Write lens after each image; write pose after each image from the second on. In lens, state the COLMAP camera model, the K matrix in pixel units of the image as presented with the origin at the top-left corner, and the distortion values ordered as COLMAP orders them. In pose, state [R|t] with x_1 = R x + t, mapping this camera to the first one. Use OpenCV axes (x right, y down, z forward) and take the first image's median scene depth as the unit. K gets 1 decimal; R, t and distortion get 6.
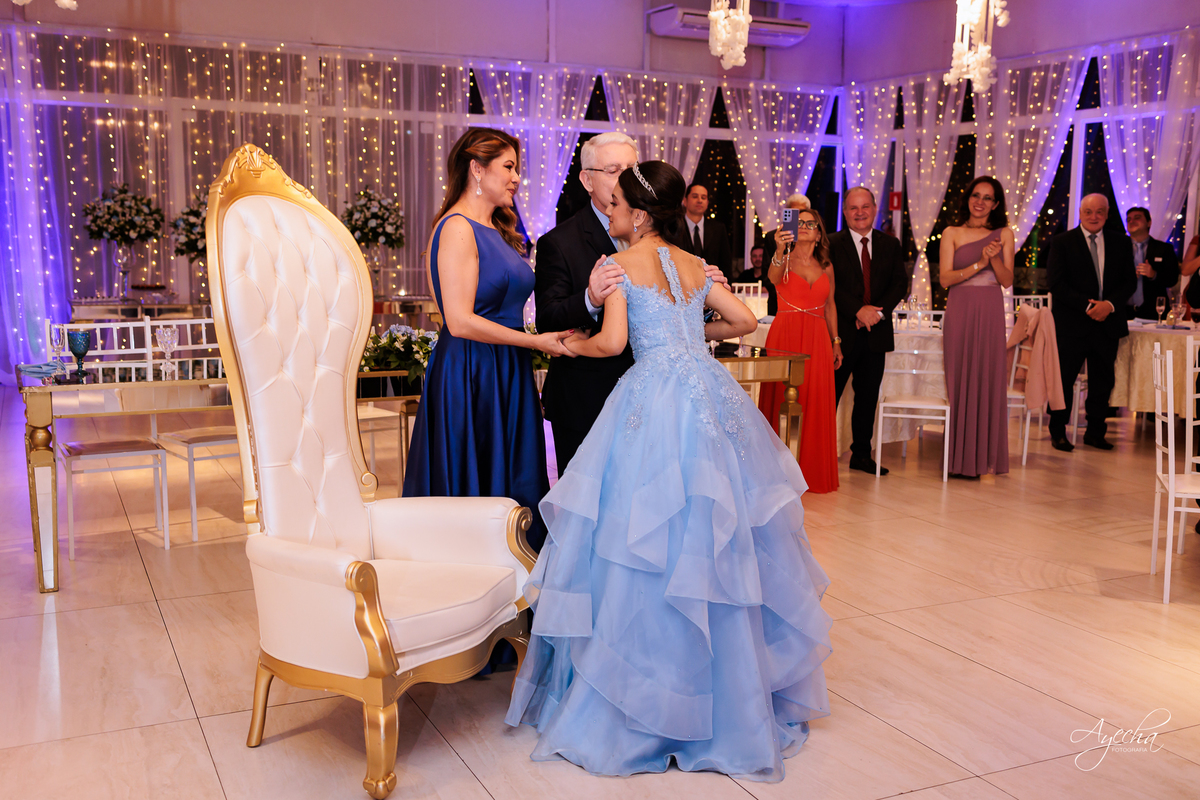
lens RADIAL K [[1185.2, 0, 603.9], [0, 1185.2, 402.1], [0, 0, 1]] dist [-0.002238, -0.002705]
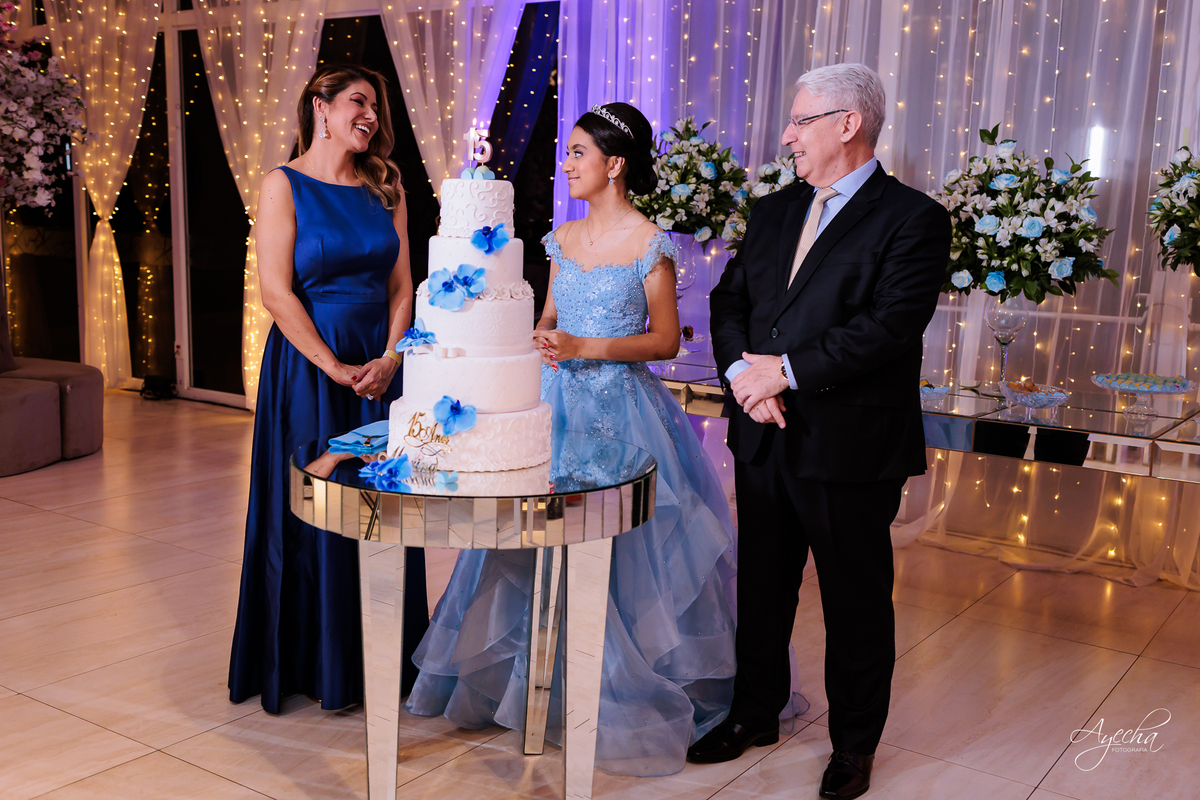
lens RADIAL K [[1239.2, 0, 603.9], [0, 1239.2, 404.2], [0, 0, 1]] dist [-0.016915, 0.017304]
pose [[0.492485, 0.133888, -0.859961, 0.034554], [-0.152020, 0.986140, 0.066474, -0.089270], [0.856941, 0.097994, 0.506013, 0.665935]]
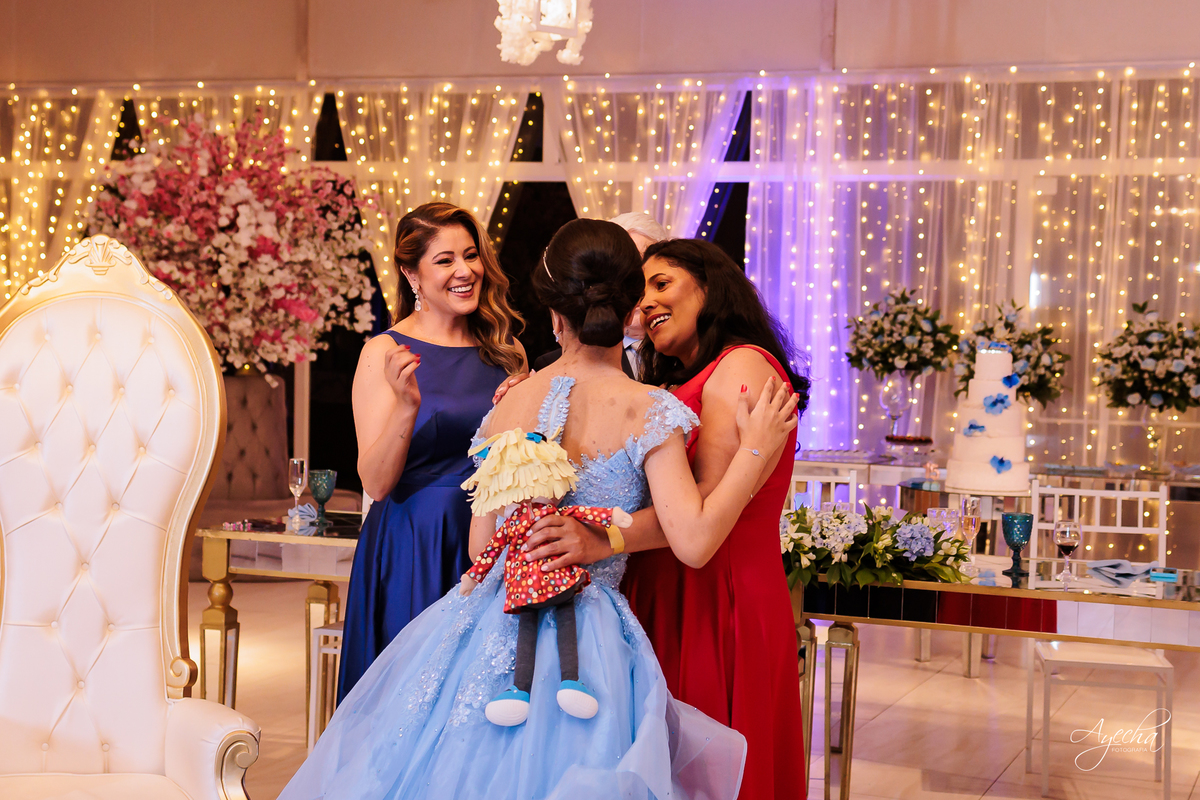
lens RADIAL K [[1942.8, 0, 592.1], [0, 1942.8, 402.3], [0, 0, 1]] dist [0.166593, -0.403931]
pose [[0.674687, 0.032561, -0.737386, 0.287552], [-0.125148, 0.989608, -0.070808, -0.015092], [0.727417, 0.140056, 0.671750, 0.106289]]
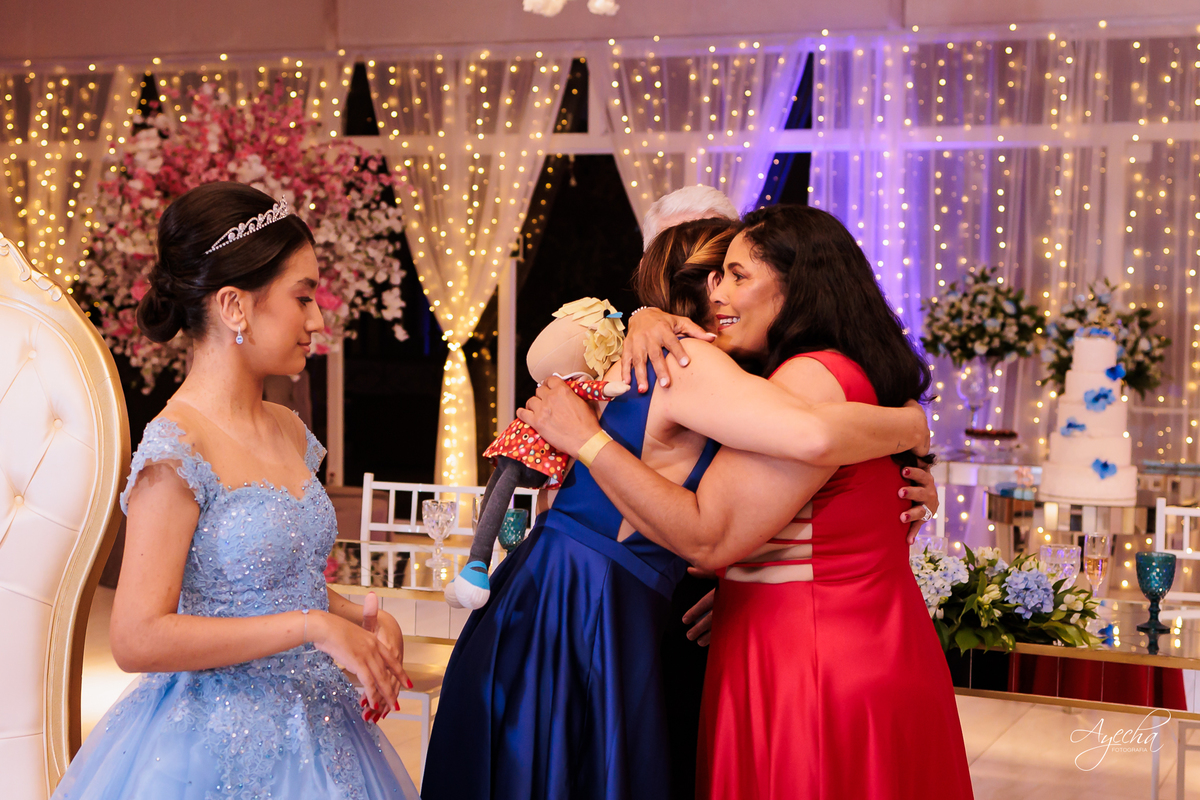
lens RADIAL K [[1909.1, 0, 593.2], [0, 1909.1, 398.0], [0, 0, 1]] dist [0.092480, -0.060270]
pose [[0.650439, 0.035245, -0.758740, 0.213436], [-0.118983, 0.991319, -0.055951, -0.032155], [0.750181, 0.126670, 0.648986, 0.182107]]
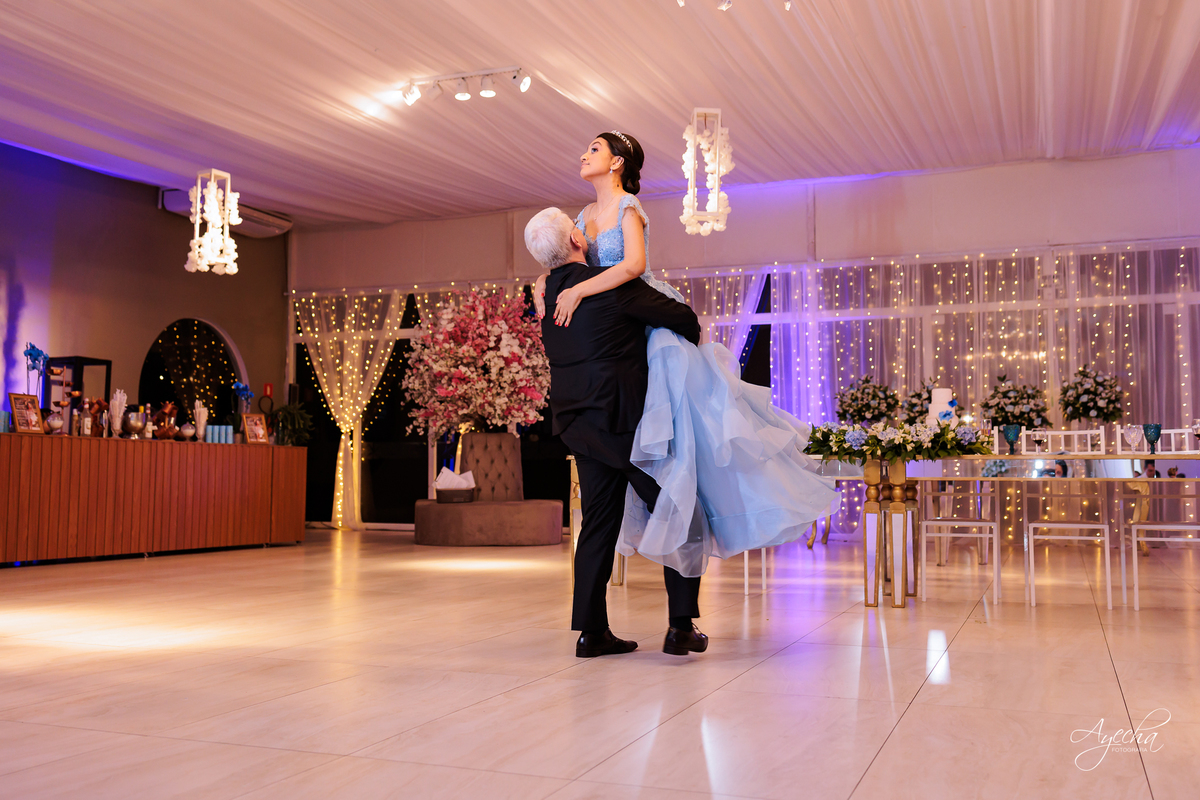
lens RADIAL K [[1183.7, 0, 598.9], [0, 1183.7, 386.6], [0, 0, 1]] dist [0.001921, -0.020996]
pose [[0.679825, -0.067130, -0.730296, 0.279997], [-0.099468, 0.978160, -0.182508, 0.073353], [0.726598, 0.196715, 0.658300, -0.009456]]
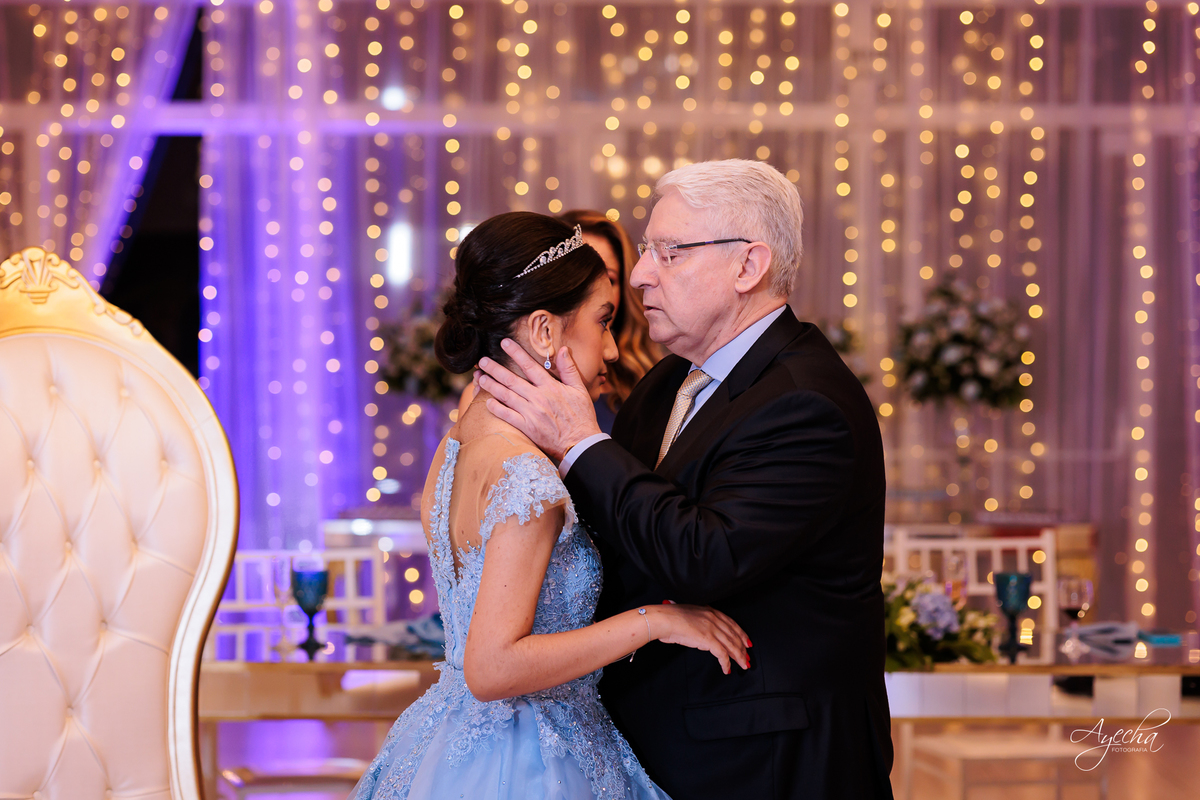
lens RADIAL K [[2834.0, 0, 627.6], [0, 2834.0, 399.7], [0, 0, 1]] dist [0.014103, -0.253903]
pose [[0.898574, -0.003484, -0.438808, 0.171996], [-0.053209, 0.991725, -0.116833, 0.001058], [0.435584, 0.128331, 0.890953, -0.027572]]
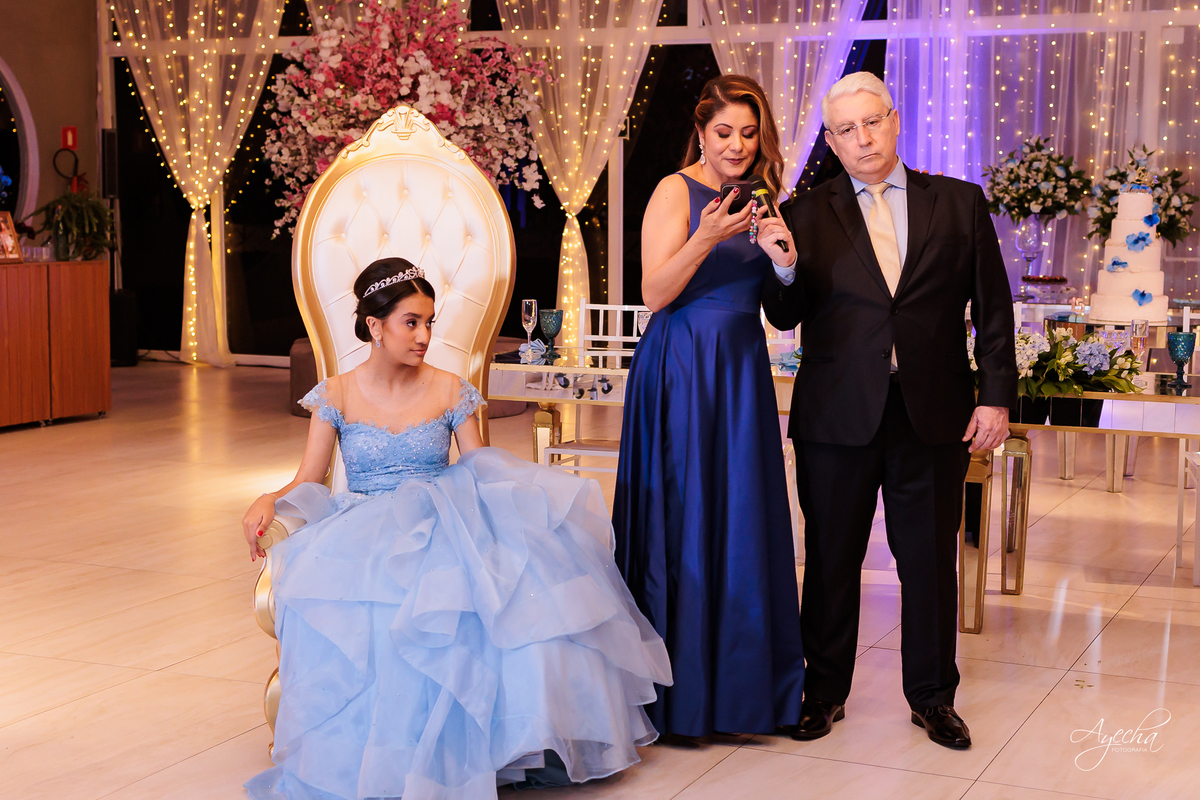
lens RADIAL K [[1909.1, 0, 593.2], [0, 1909.1, 398.0], [0, 0, 1]] dist [0.092480, -0.060270]
pose [[0.639649, 0.073315, -0.765163, 0.311751], [-0.107763, 0.994163, 0.005171, -0.001333], [0.761076, 0.079148, 0.643816, 0.037805]]
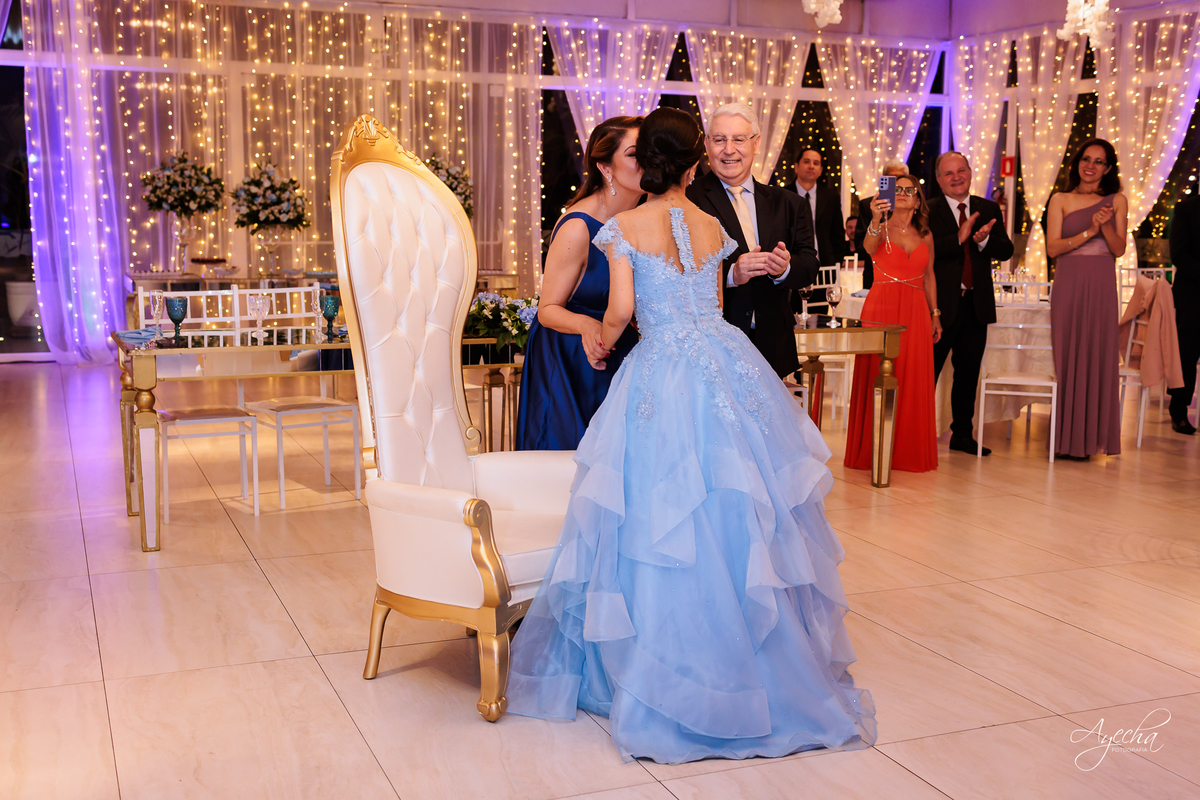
lens RADIAL K [[1349.3, 0, 599.0], [0, 1349.3, 395.9], [0, 0, 1]] dist [0.000911, 0.001110]
pose [[0.998245, 0.004920, -0.059009, -0.005699], [-0.005025, 0.999986, -0.001631, 0.011002], [0.059000, 0.001924, 0.998256, -0.059976]]
